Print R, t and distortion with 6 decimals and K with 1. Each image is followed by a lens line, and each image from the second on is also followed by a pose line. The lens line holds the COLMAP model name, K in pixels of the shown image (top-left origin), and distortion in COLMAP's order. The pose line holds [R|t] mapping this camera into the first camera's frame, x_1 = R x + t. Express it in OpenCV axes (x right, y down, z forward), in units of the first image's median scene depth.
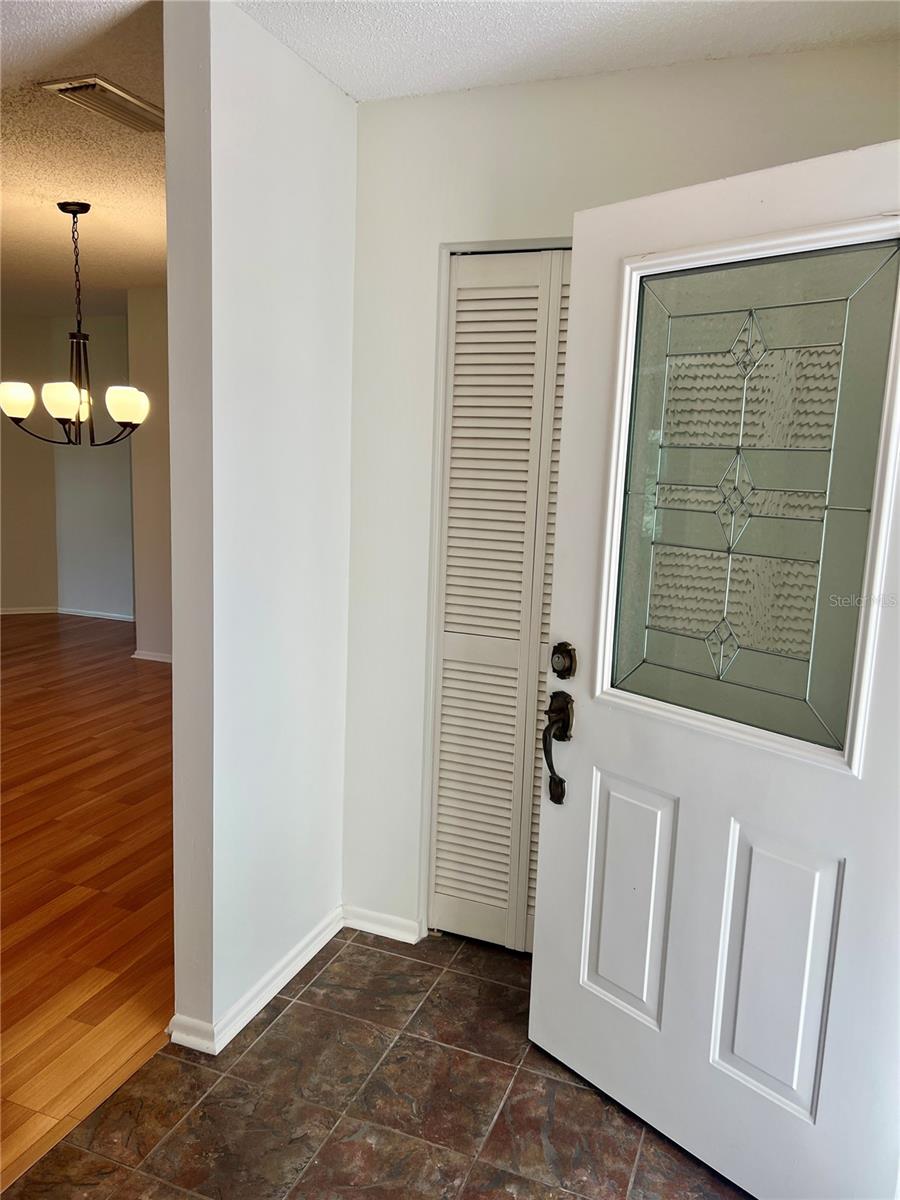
lens RADIAL K [[889.0, 0, 450.0], [0, 889.0, 600.0], [0, 0, 1]] dist [-0.007345, -0.004742]
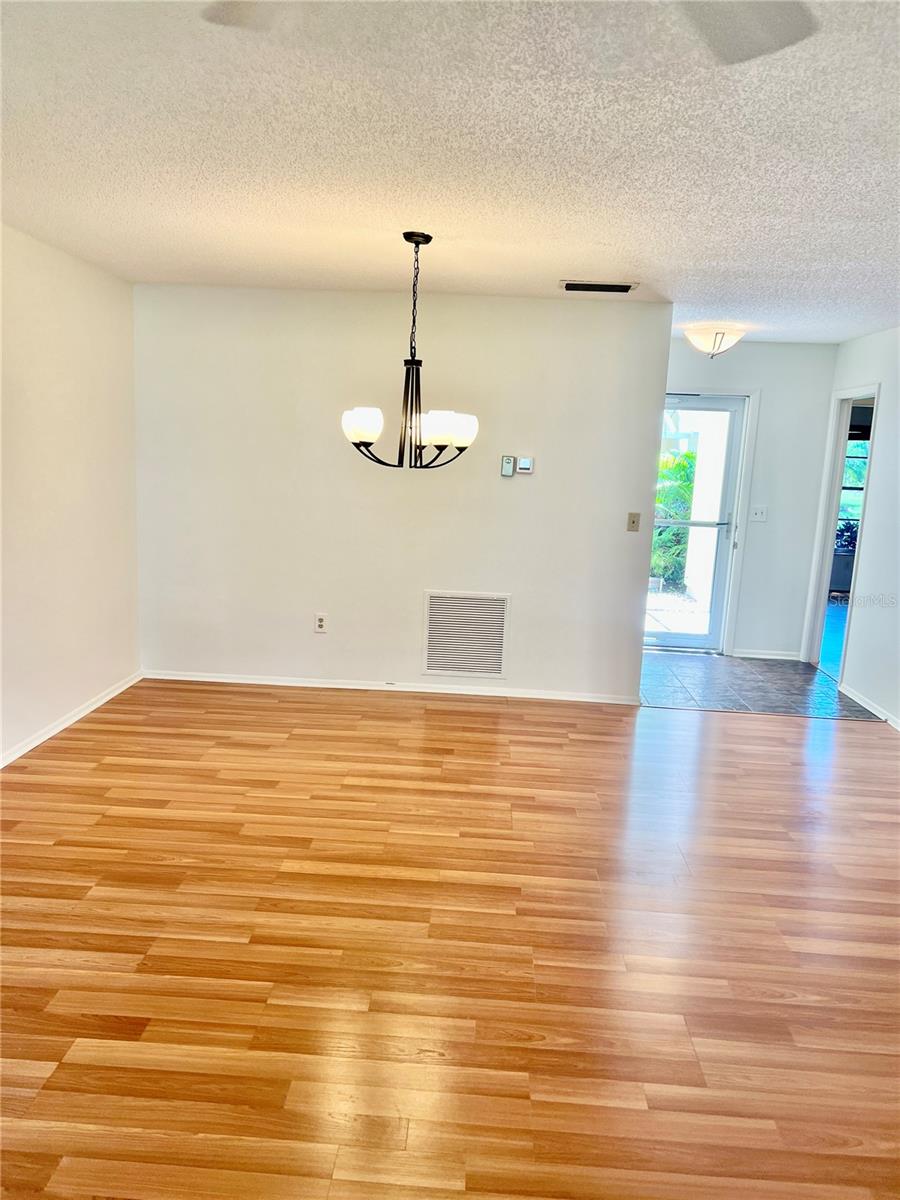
lens RADIAL K [[889.0, 0, 450.0], [0, 889.0, 600.0], [0, 0, 1]] dist [-0.007345, -0.004742]
pose [[-0.307732, -0.217439, 0.926294, -2.526149], [0.097520, 0.961202, 0.258031, -0.511320], [-0.946462, 0.169736, -0.274588, 2.244701]]
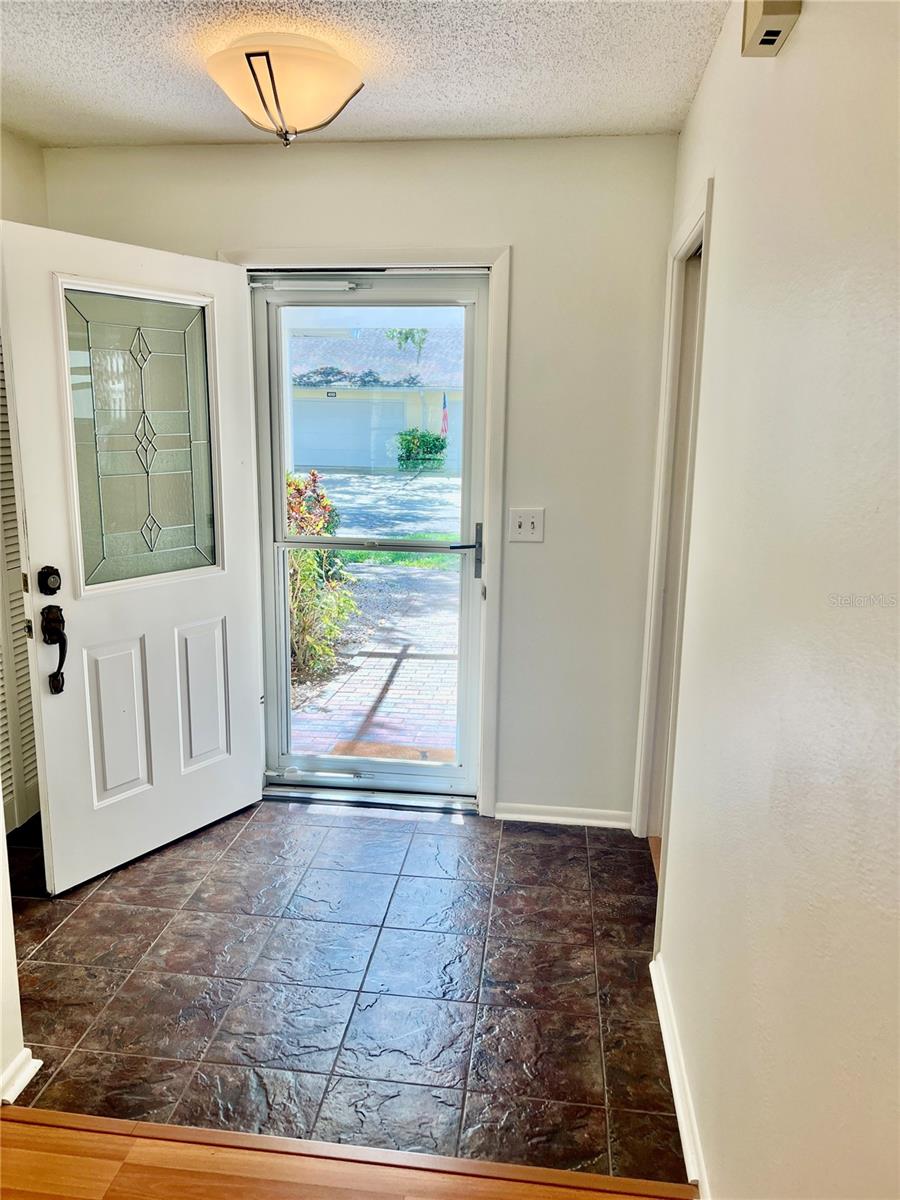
lens RADIAL K [[889.0, 0, 450.0], [0, 889.0, 600.0], [0, 0, 1]] dist [-0.007345, -0.004742]
pose [[-0.254678, -0.235447, 0.937925, -1.216134], [0.131870, 0.952391, 0.274885, -0.179671], [-0.957992, 0.193691, -0.211505, 0.715394]]
